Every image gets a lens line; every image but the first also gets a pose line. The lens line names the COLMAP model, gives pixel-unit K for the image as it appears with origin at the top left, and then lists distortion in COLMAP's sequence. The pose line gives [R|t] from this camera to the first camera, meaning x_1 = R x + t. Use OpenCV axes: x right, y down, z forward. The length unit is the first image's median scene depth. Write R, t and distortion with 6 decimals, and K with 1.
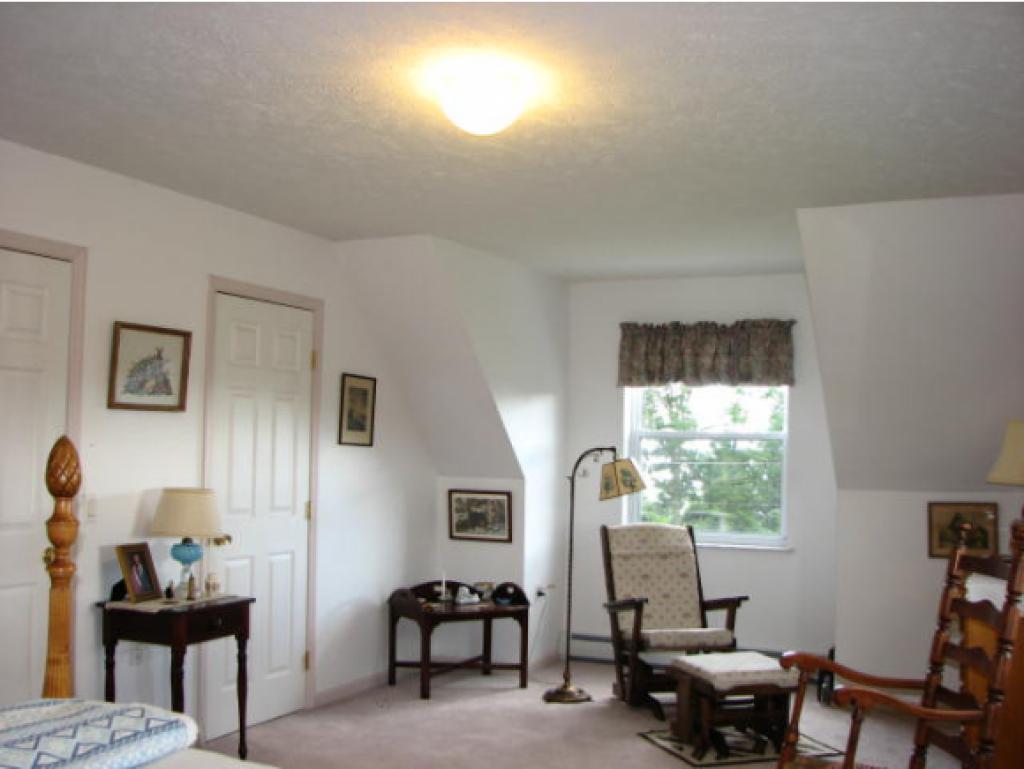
lens RADIAL K [[1084.1, 0, 492.6], [0, 1084.1, 381.1], [0, 0, 1]] dist [-0.174398, 0.199528]
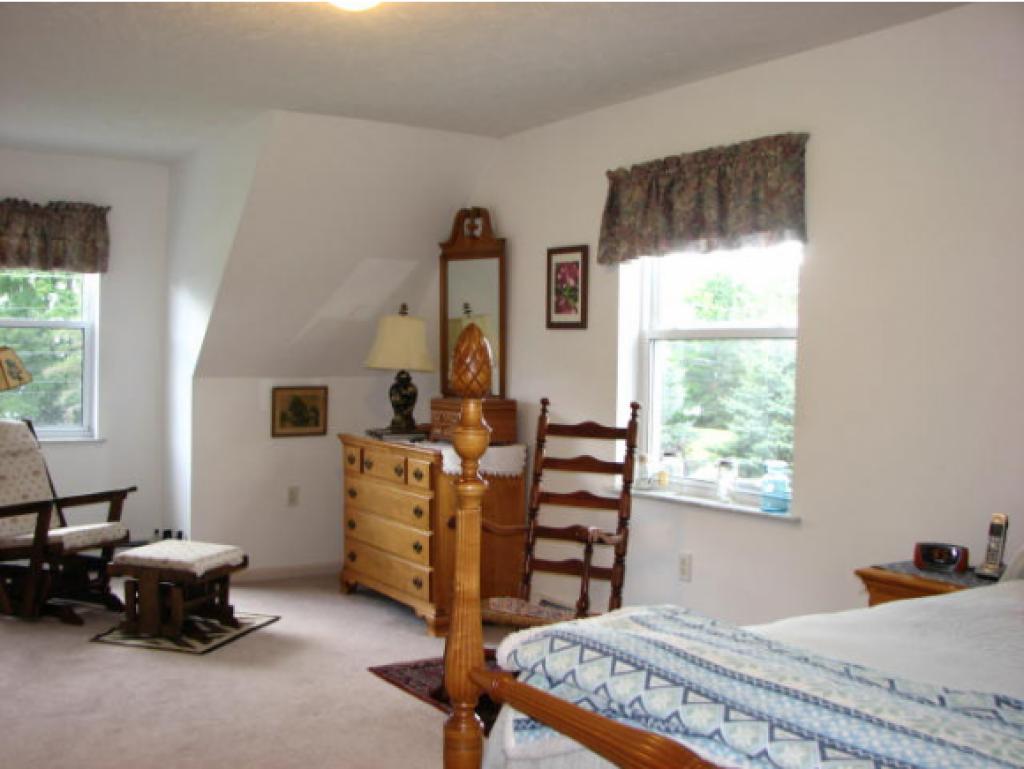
lens RADIAL K [[1084.1, 0, 492.6], [0, 1084.1, 381.1], [0, 0, 1]] dist [-0.174398, 0.199528]
pose [[0.552956, -0.028407, 0.832726, -0.340405], [-0.058891, 0.995587, 0.073068, 0.010449], [-0.831127, -0.089444, 0.548843, 0.163015]]
